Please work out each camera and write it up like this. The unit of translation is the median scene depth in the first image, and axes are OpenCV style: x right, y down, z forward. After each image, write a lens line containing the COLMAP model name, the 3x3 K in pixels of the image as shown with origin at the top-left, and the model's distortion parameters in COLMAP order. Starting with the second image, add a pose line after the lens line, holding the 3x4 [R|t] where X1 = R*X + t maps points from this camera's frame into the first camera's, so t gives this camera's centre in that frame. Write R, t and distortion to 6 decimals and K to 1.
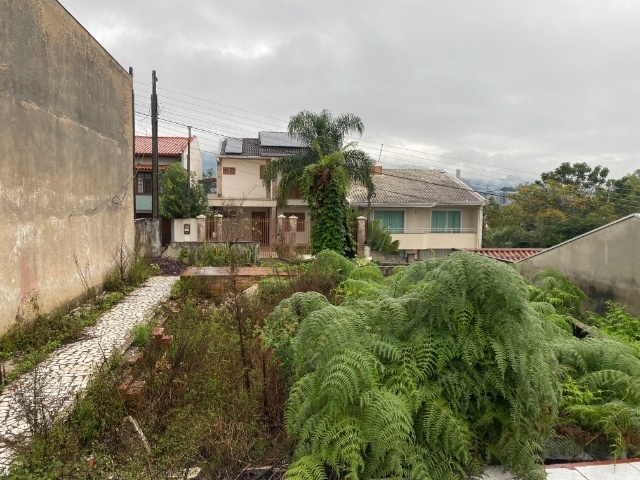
lens RADIAL K [[488.4, 0, 311.8], [0, 488.4, 239.9], [0, 0, 1]] dist [0.009199, -0.004344]
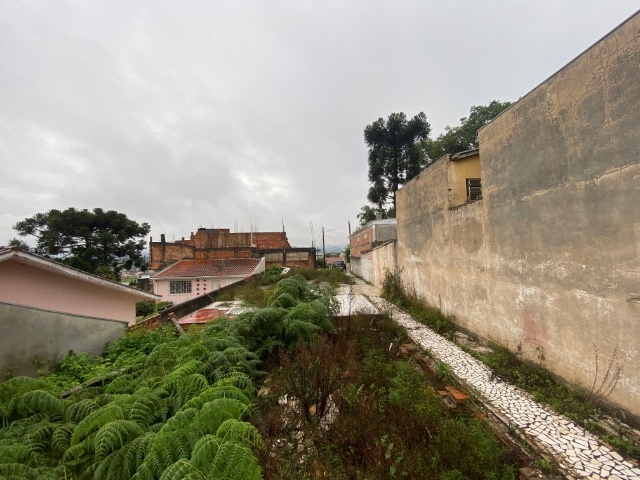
lens RADIAL K [[259.9, 0, 320.0], [0, 259.9, 240.0], [0, 0, 1]] dist [0.018454, -0.019959]
pose [[-0.994806, 0.025088, 0.098649, -0.054009], [0.028751, 0.998942, 0.035895, -0.123706], [-0.097644, 0.038545, -0.994475, 1.076897]]
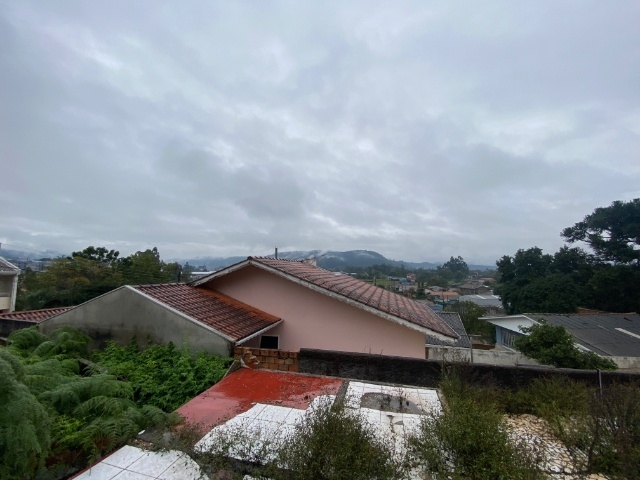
lens RADIAL K [[259.9, 0, 320.0], [0, 259.9, 240.0], [0, 0, 1]] dist [0.018454, -0.019959]
pose [[0.370914, 0.093945, 0.923903, 0.024515], [0.077857, 0.988222, -0.131742, -0.028816], [-0.925398, 0.120798, 0.359231, -0.013842]]
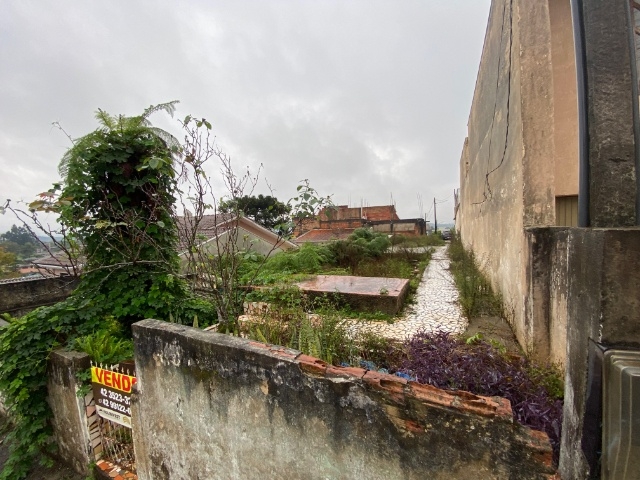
lens RADIAL K [[255.7, 0, 321.1], [0, 255.7, 244.8], [0, 0, 1]] dist [0.047005, -0.028325]
pose [[-0.843968, -0.007072, 0.536347, -0.392972], [0.069098, 0.990148, 0.121785, -0.076899], [-0.531924, 0.139843, -0.835165, 1.505791]]
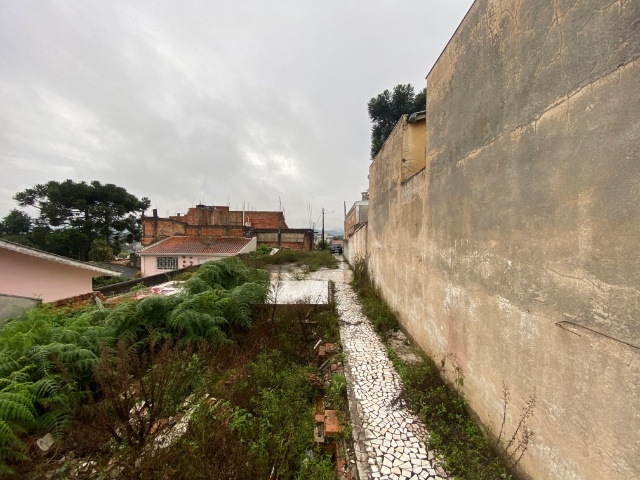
lens RADIAL K [[259.9, 0, 320.0], [0, 259.9, 240.0], [0, 0, 1]] dist [0.018454, -0.019959]
pose [[-0.989033, -0.022243, 0.146012, -0.237765], [-0.007041, 0.994571, 0.103822, -0.108081], [-0.147529, 0.101655, -0.983820, 0.947012]]
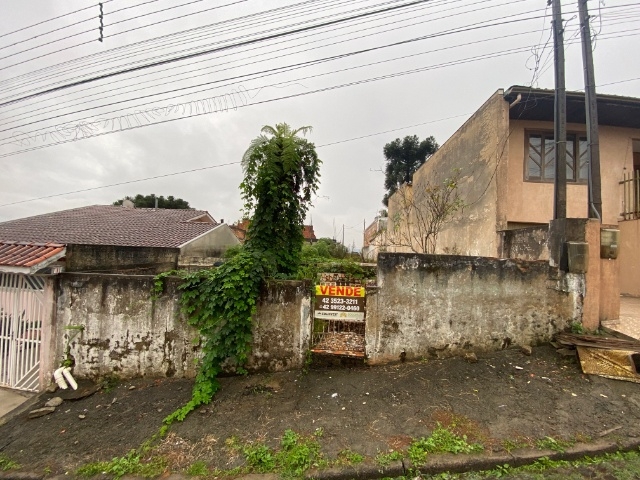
lens RADIAL K [[259.9, 0, 320.0], [0, 259.9, 240.0], [0, 0, 1]] dist [0.018454, -0.019959]
pose [[-0.983589, -0.053664, 0.172257, -0.118429], [-0.048933, 0.998302, 0.031594, -0.023706], [-0.173660, 0.022647, -0.984545, 1.857055]]
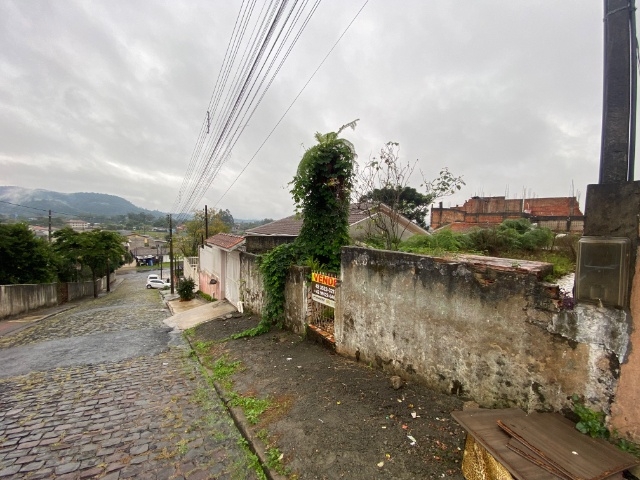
lens RADIAL K [[259.9, 0, 320.0], [0, 259.9, 240.0], [0, 0, 1]] dist [0.018454, -0.019959]
pose [[-0.474378, -0.074651, 0.877151, -0.502258], [0.037885, 0.993744, 0.105063, -0.051689], [-0.879506, 0.083070, -0.468582, 1.649187]]
